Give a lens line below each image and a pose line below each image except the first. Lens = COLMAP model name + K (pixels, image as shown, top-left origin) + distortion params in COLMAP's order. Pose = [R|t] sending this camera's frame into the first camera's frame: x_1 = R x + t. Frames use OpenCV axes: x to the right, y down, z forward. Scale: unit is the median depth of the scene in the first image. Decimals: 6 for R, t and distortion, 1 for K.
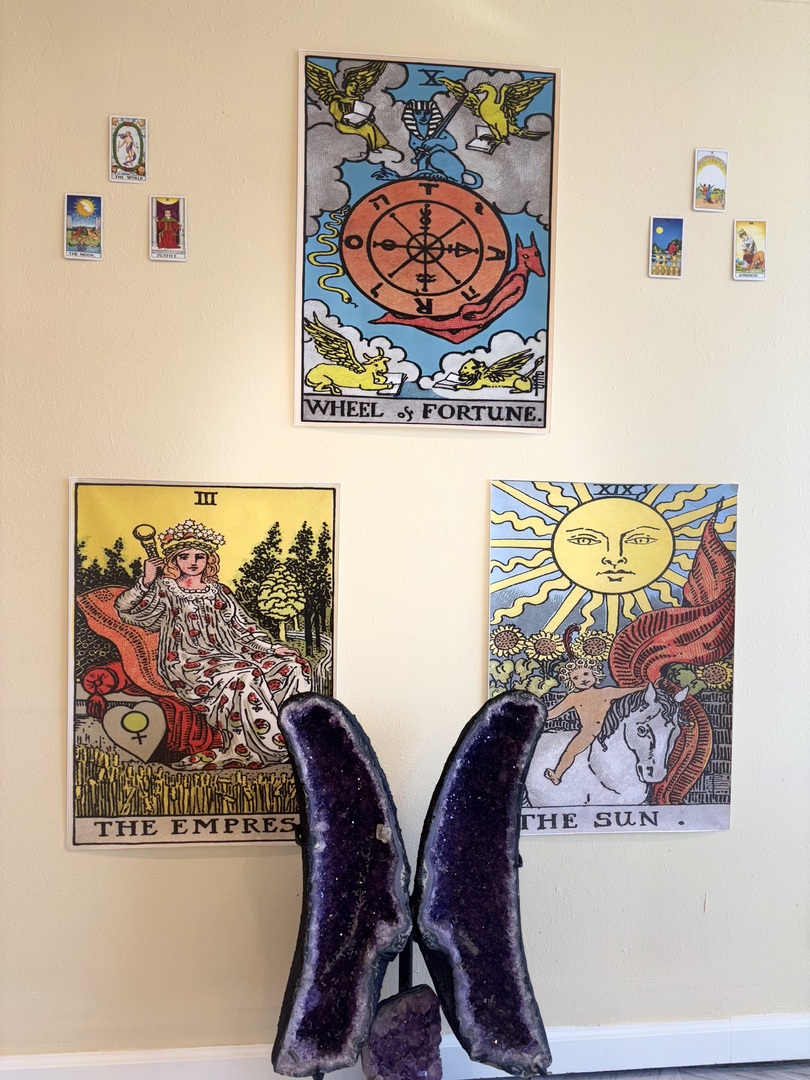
lens RADIAL K [[830.0, 0, 405.0], [0, 830.0, 540.0], [0, 0, 1]] dist [0.020008, 0.006717]
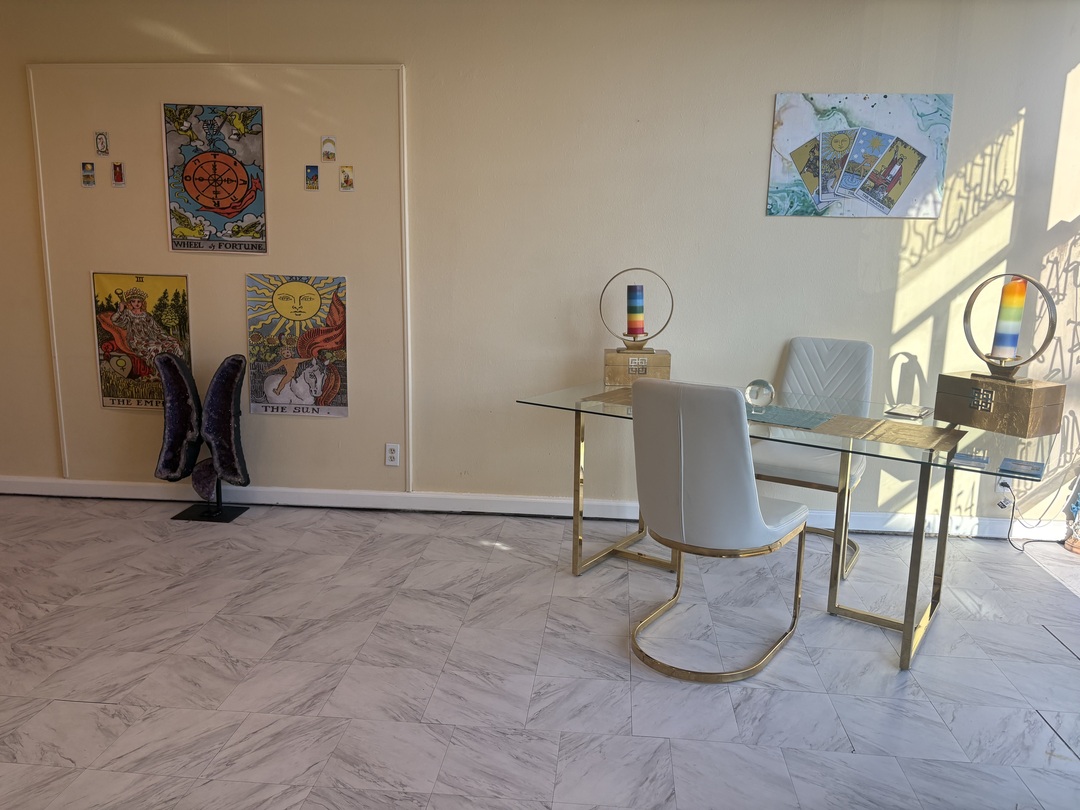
lens RADIAL K [[830.0, 0, 540.0], [0, 830.0, 405.0], [0, 0, 1]] dist [0.020008, 0.006717]
pose [[0.984199, 0.044379, -0.171415, 1.447687], [-0.017249, 0.987507, 0.156625, -0.091140], [0.176225, -0.151193, 0.972669, -1.376052]]
